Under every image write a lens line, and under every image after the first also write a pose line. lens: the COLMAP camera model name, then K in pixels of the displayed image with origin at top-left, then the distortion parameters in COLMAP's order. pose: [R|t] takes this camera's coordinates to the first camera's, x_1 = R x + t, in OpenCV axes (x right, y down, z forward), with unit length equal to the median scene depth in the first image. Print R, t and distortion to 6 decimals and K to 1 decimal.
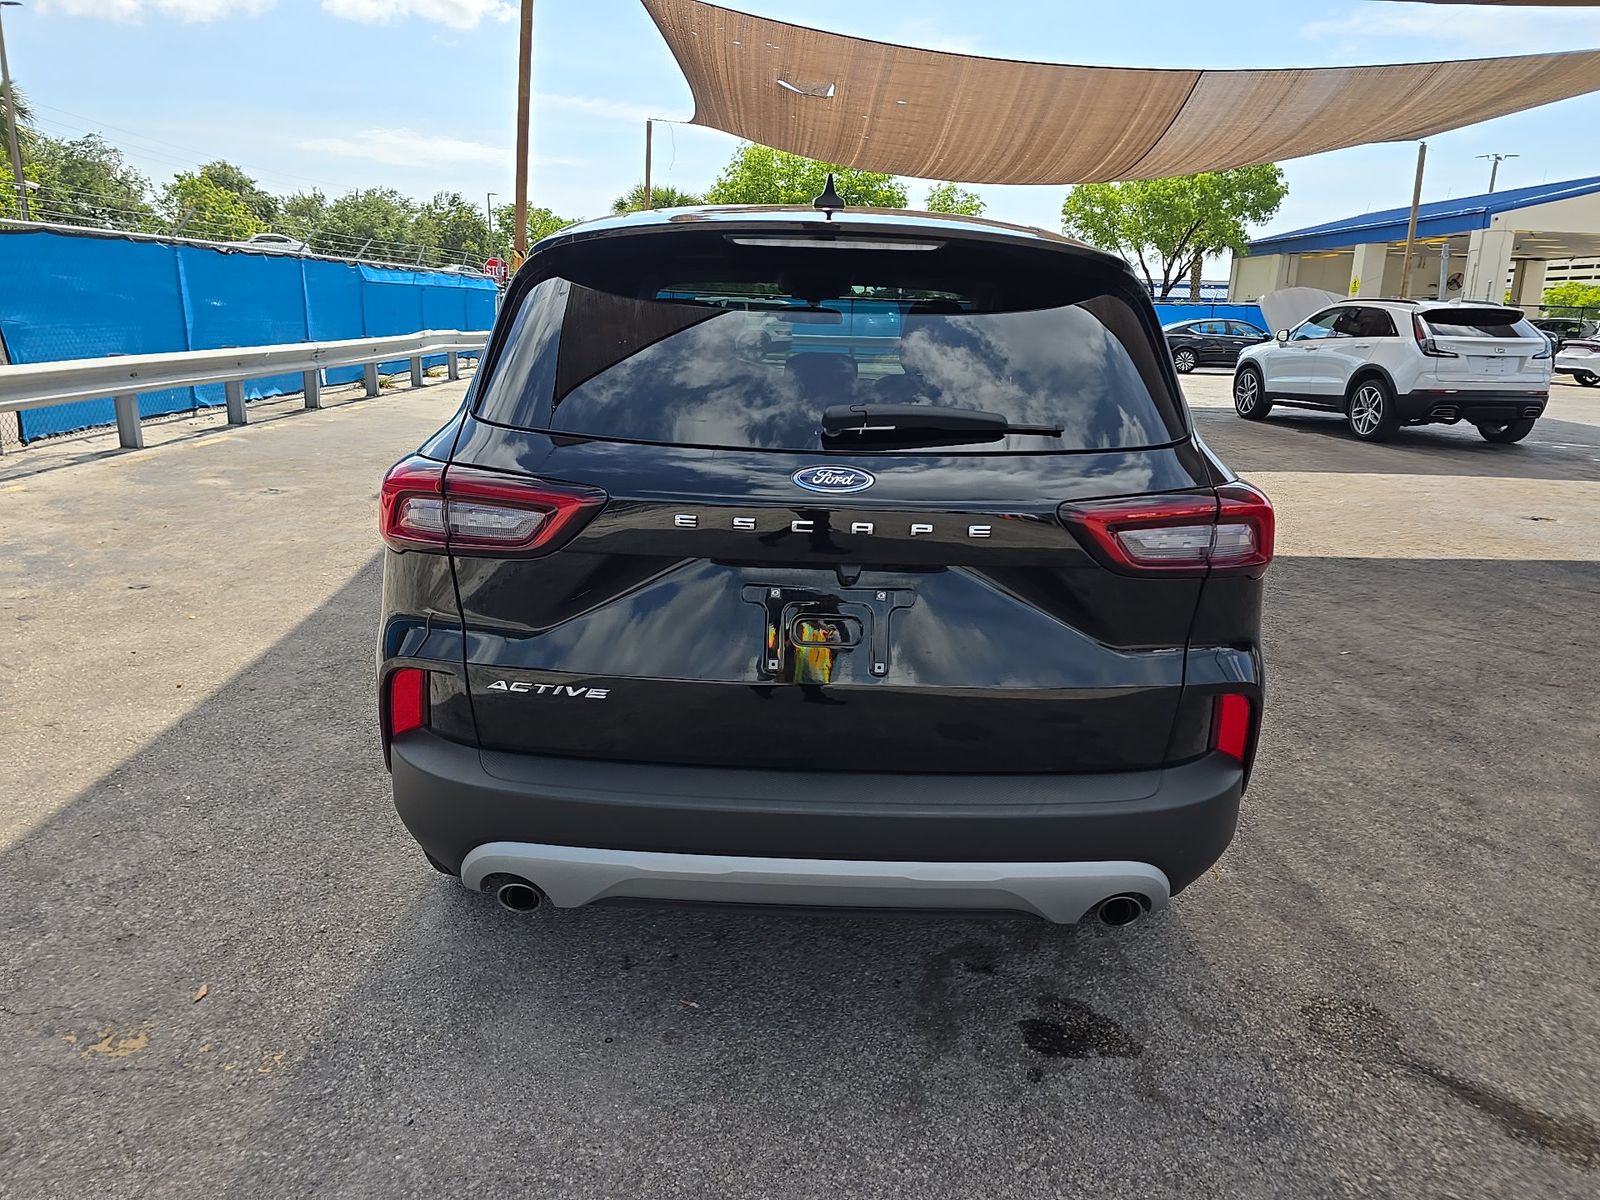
lens RADIAL K [[1054.8, 0, 800.0], [0, 1054.8, 600.0], [0, 0, 1]] dist [0.020788, -0.036813]
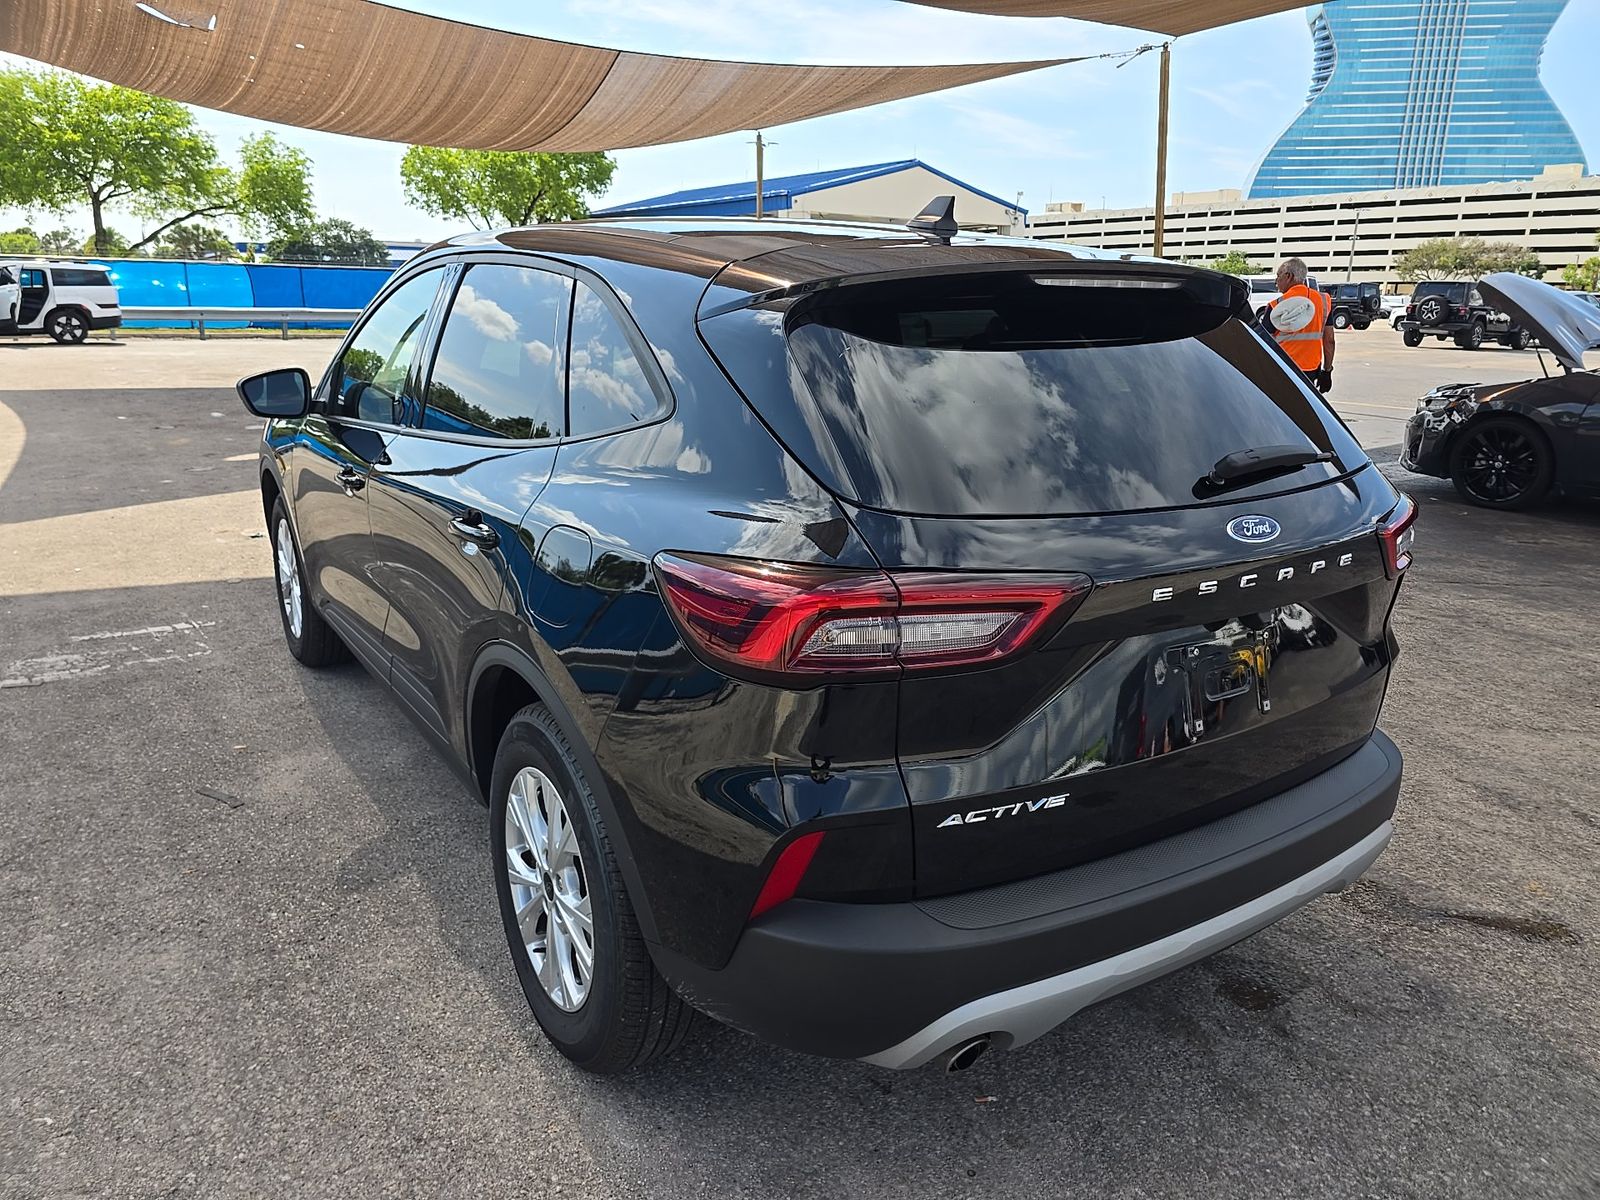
lens RADIAL K [[1054.8, 0, 800.0], [0, 1054.8, 600.0], [0, 0, 1]] dist [0.020788, -0.036813]
pose [[0.828270, -0.158737, 0.537374, -0.099487], [0.142387, 0.987179, 0.072143, -0.020768], [-0.541936, 0.016761, 0.840253, 0.045665]]
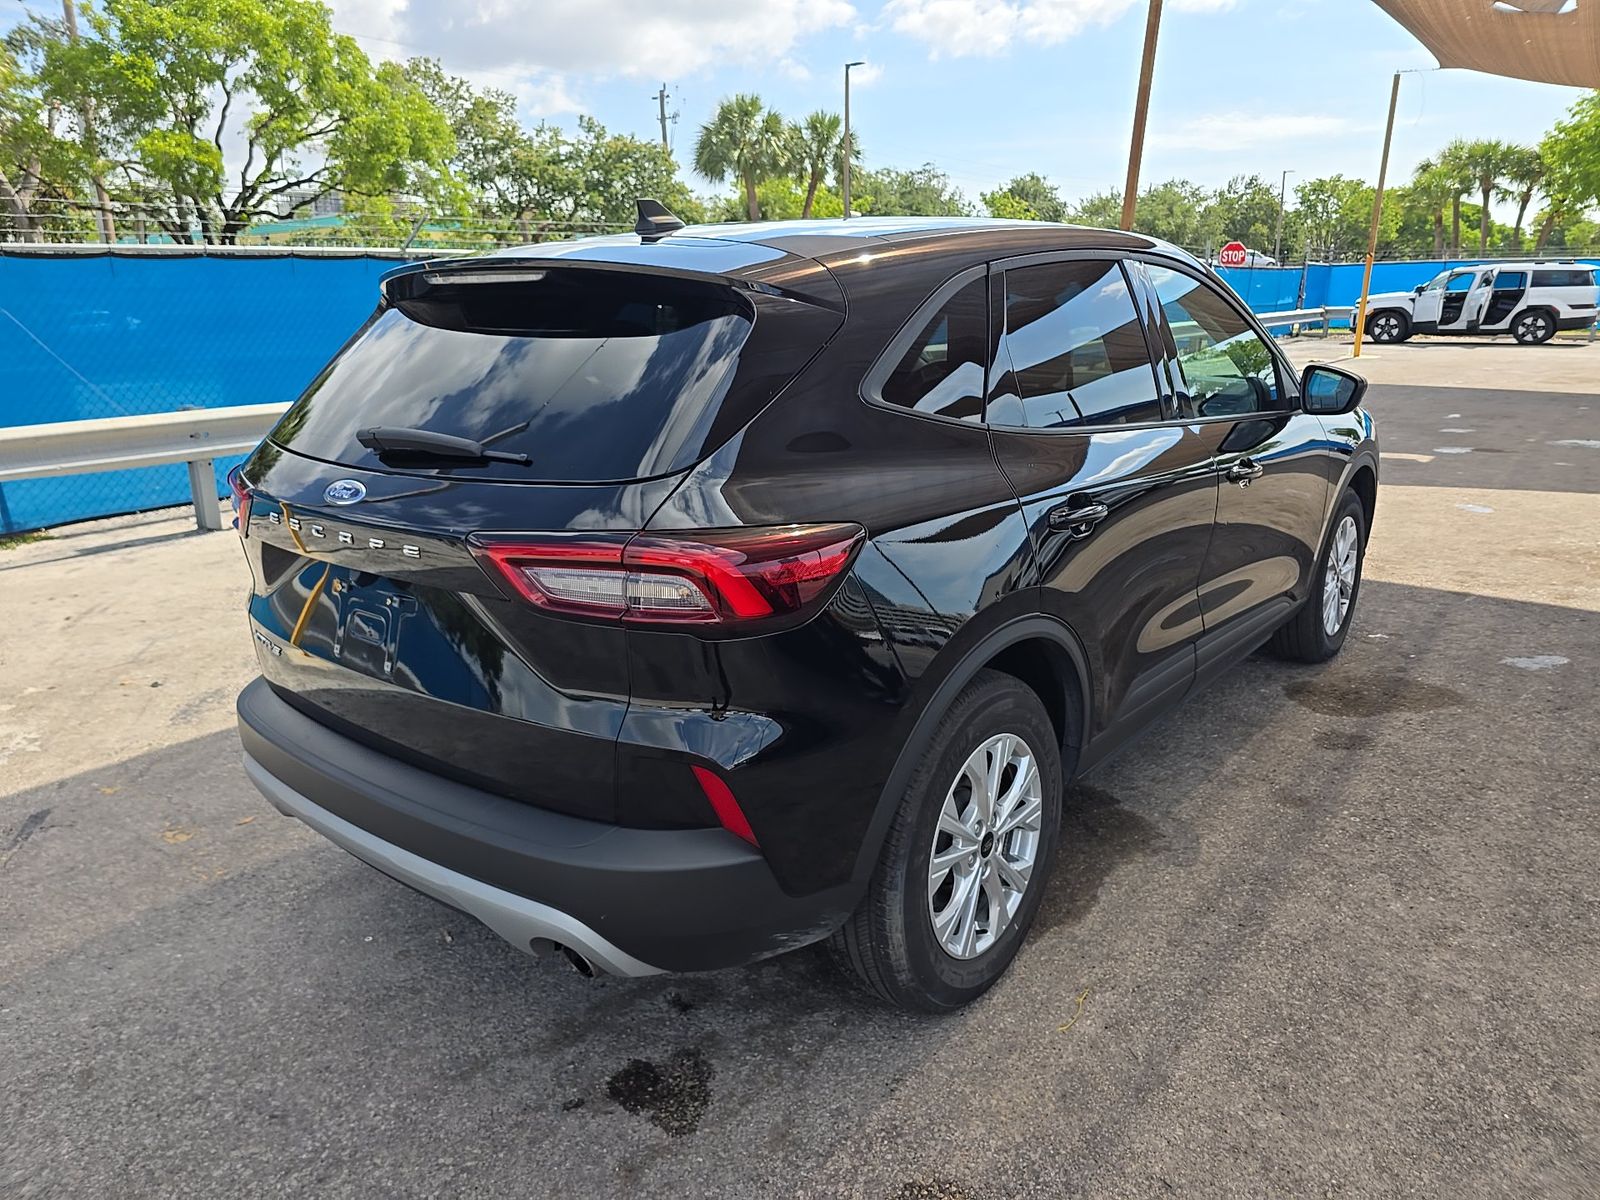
lens RADIAL K [[1060.1, 0, 827.7], [0, 1060.1, 600.9], [0, 0, 1]] dist [-0.008466, -0.004021]
pose [[0.787668, 0.116147, -0.605053, 0.131869], [-0.109077, 0.992845, 0.048589, -0.013168], [0.606367, 0.027725, 0.794701, 0.047152]]
